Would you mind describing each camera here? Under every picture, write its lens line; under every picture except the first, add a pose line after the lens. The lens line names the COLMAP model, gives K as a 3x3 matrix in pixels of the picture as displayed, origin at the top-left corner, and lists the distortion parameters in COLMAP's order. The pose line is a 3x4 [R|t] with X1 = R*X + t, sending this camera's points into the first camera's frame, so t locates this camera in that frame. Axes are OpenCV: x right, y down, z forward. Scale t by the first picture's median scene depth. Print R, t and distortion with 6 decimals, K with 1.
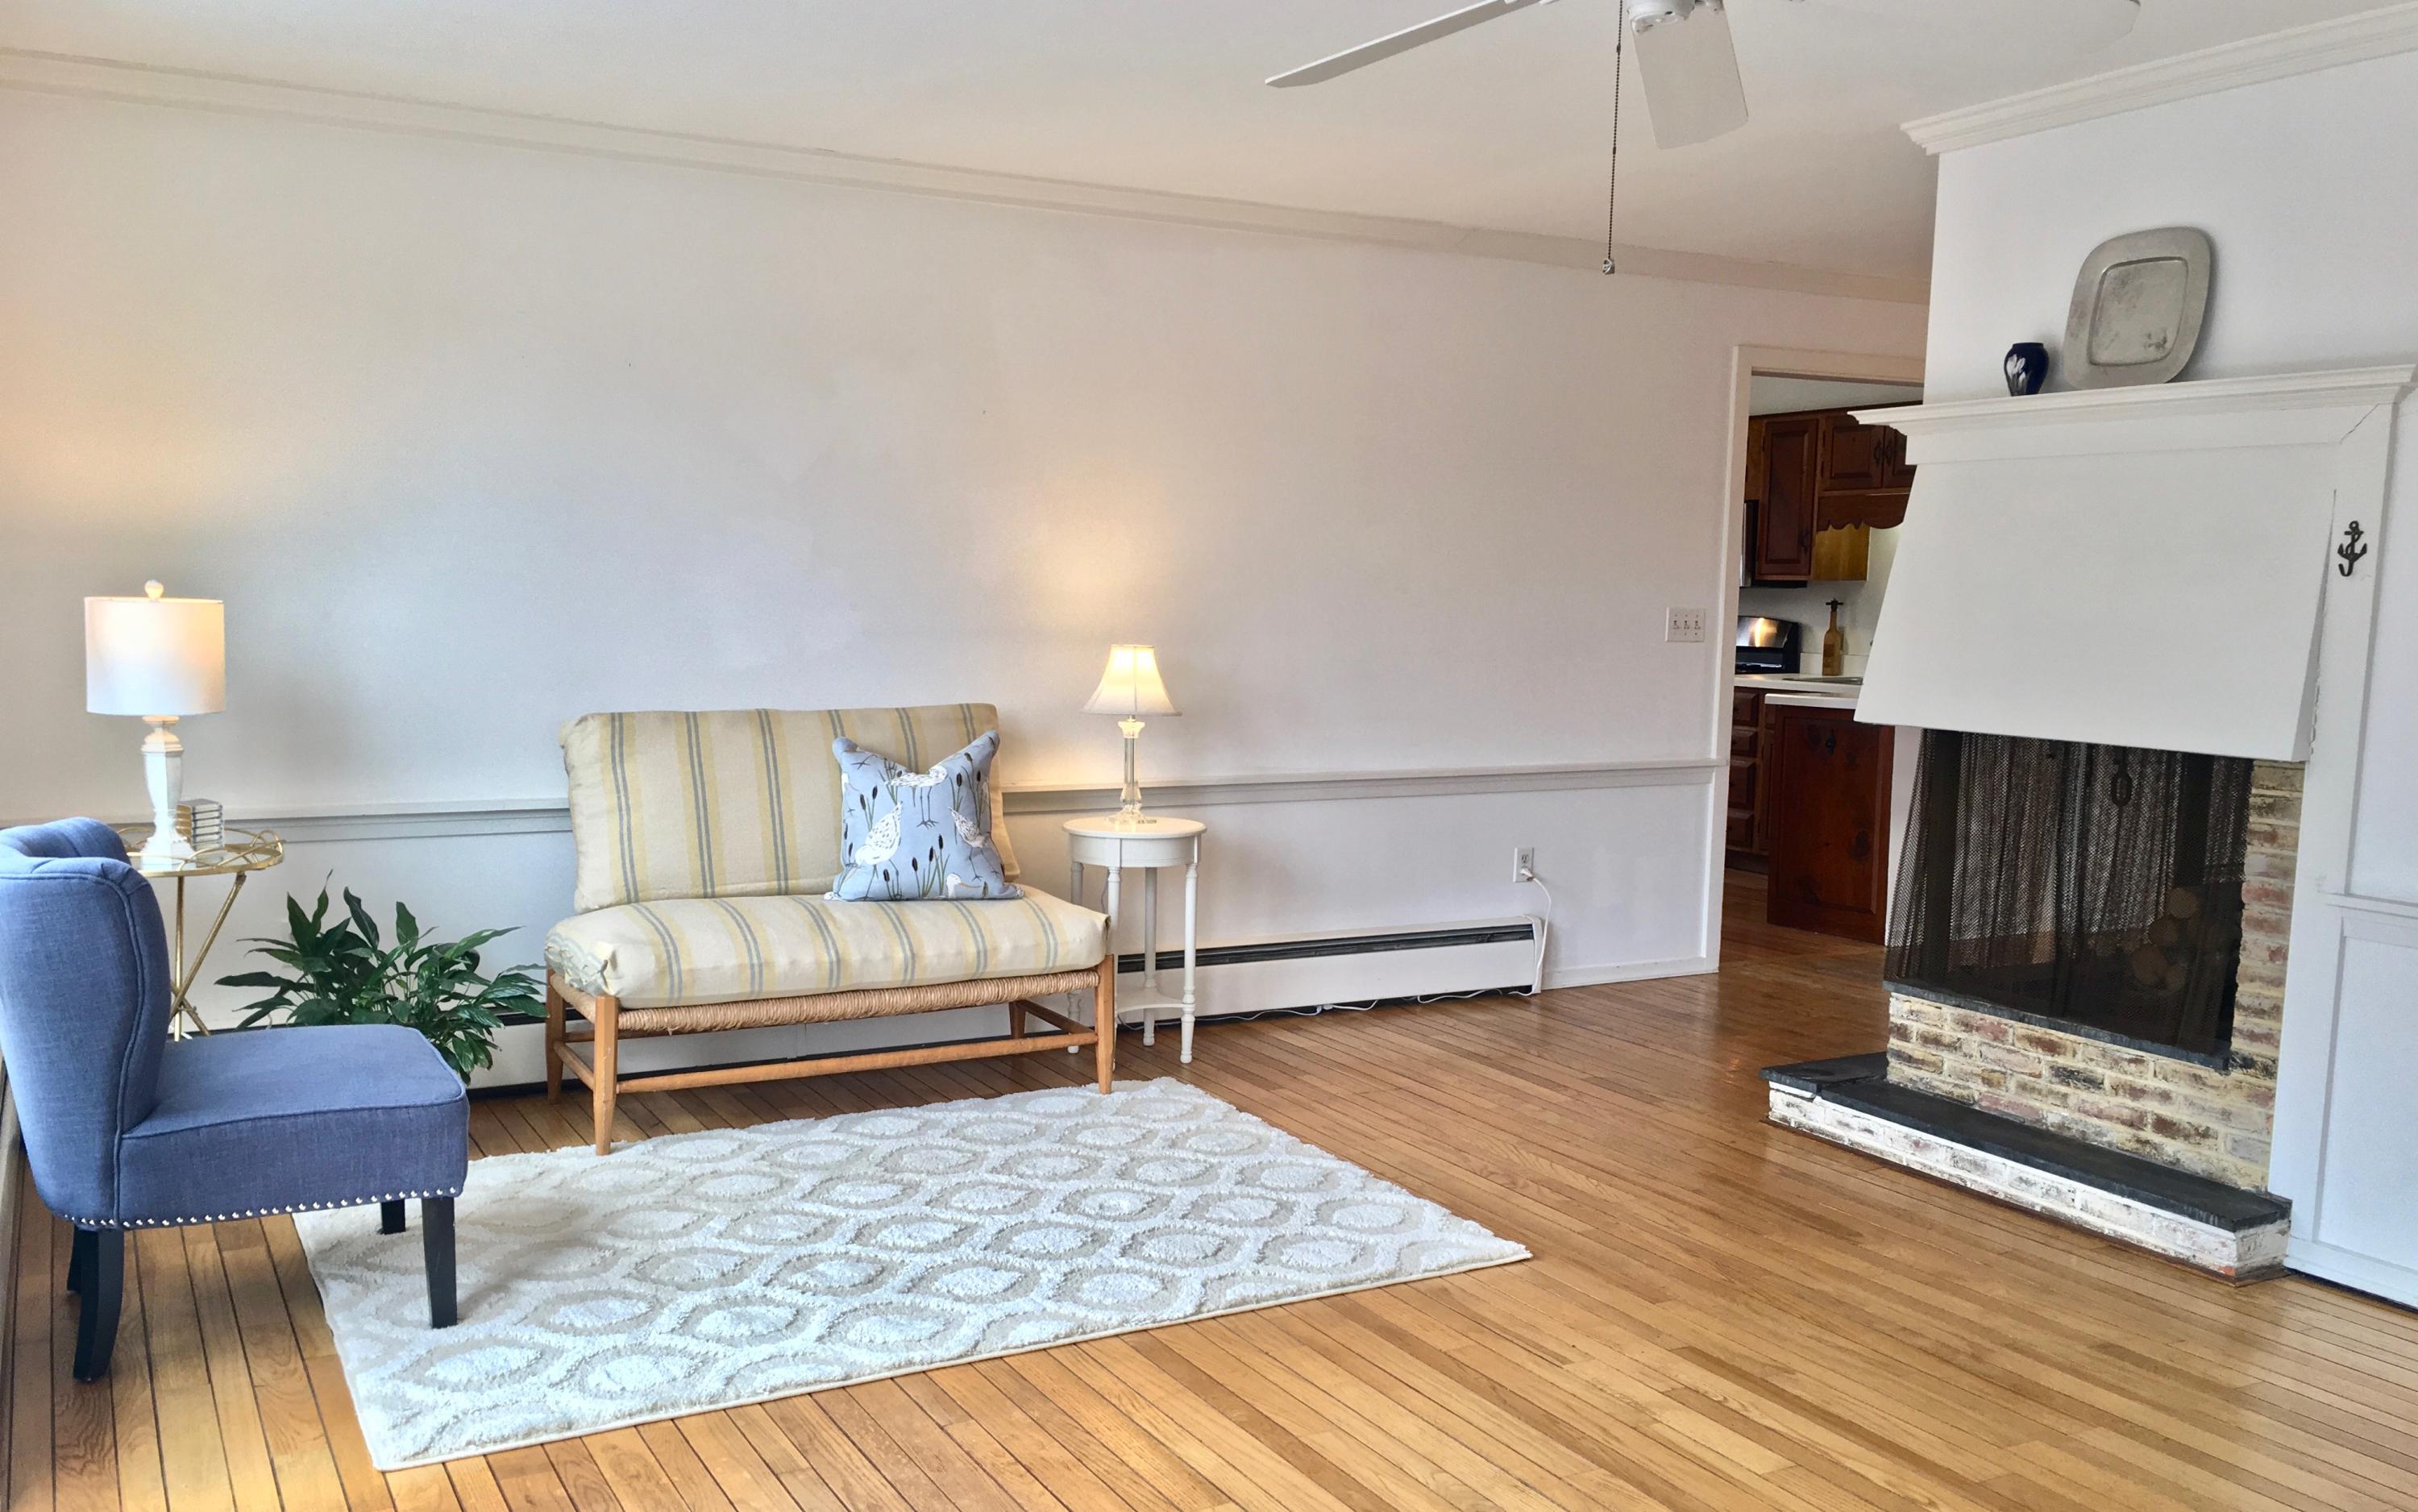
lens RADIAL K [[2049.5, 0, 1215.4], [0, 2049.5, 864.1], [0, 0, 1]] dist [0.077530, 0.001702]
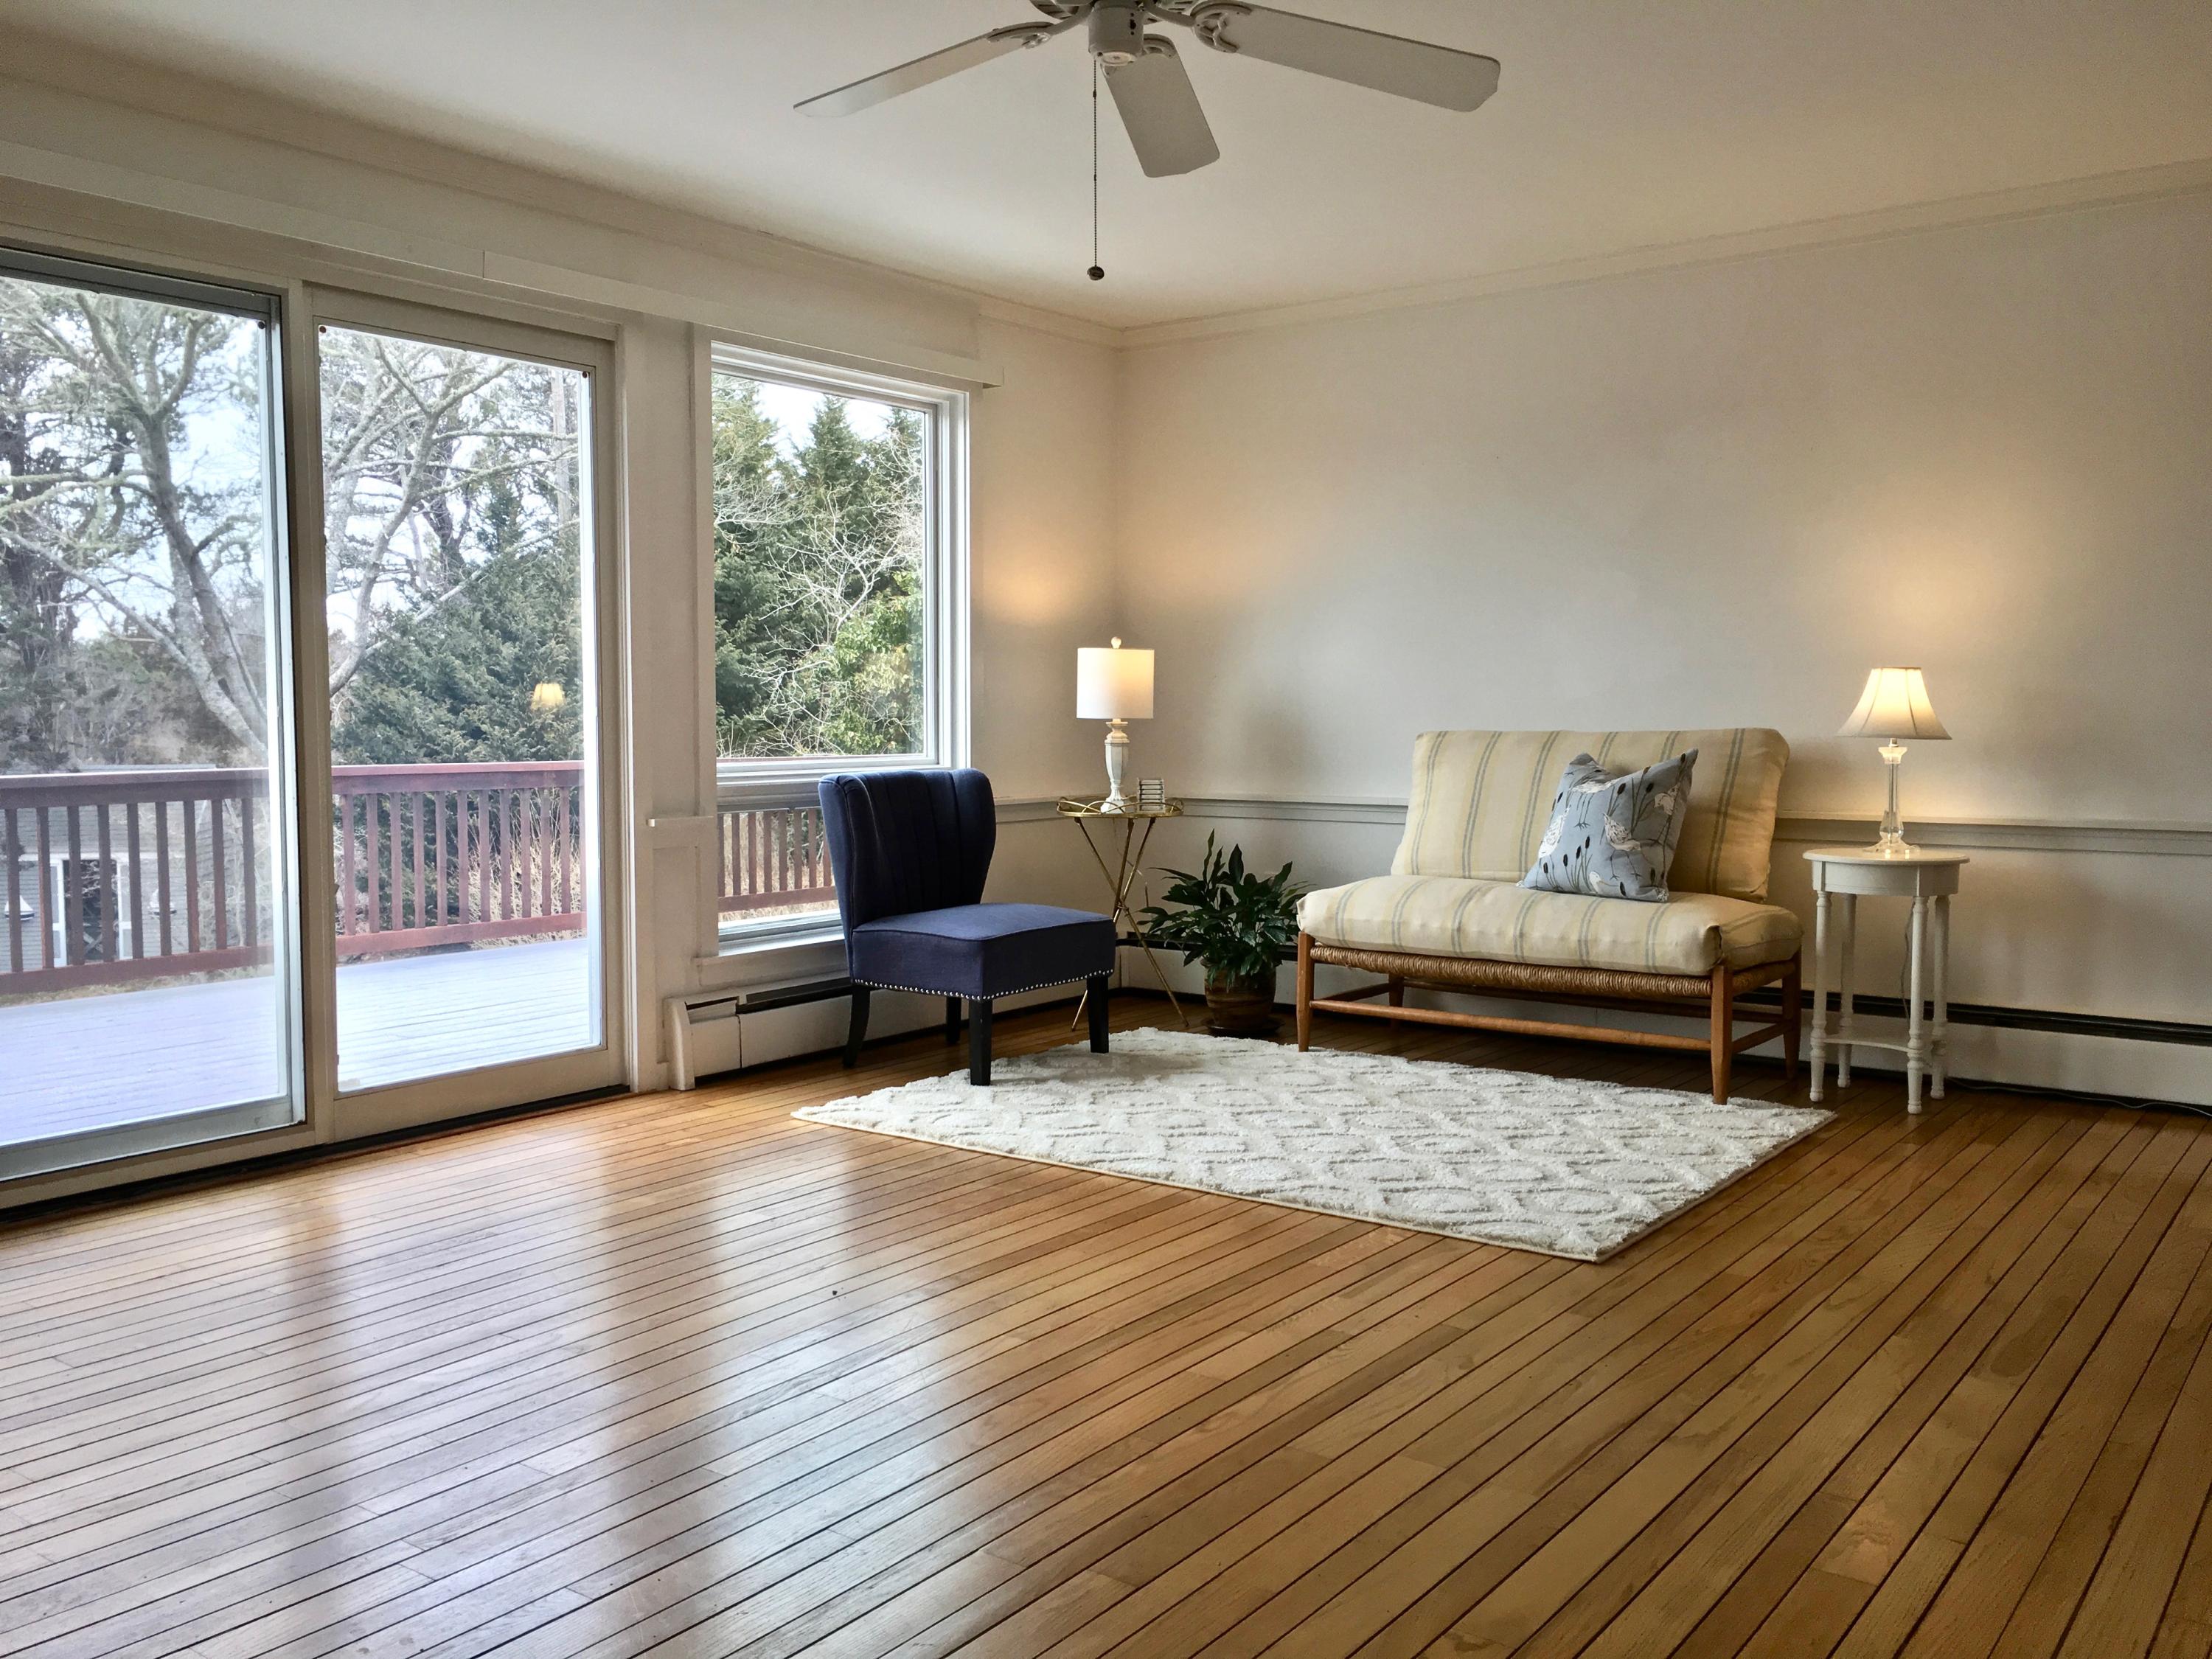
lens RADIAL K [[1895.9, 0, 1106.0], [0, 1895.9, 829.5], [0, 0, 1]] dist [0.099004, -0.138105]
pose [[0.421165, 0.042683, -0.905979, 0.698793], [-0.115385, 0.993297, -0.006842, 0.019779], [0.899615, 0.107418, 0.423267, 0.326021]]
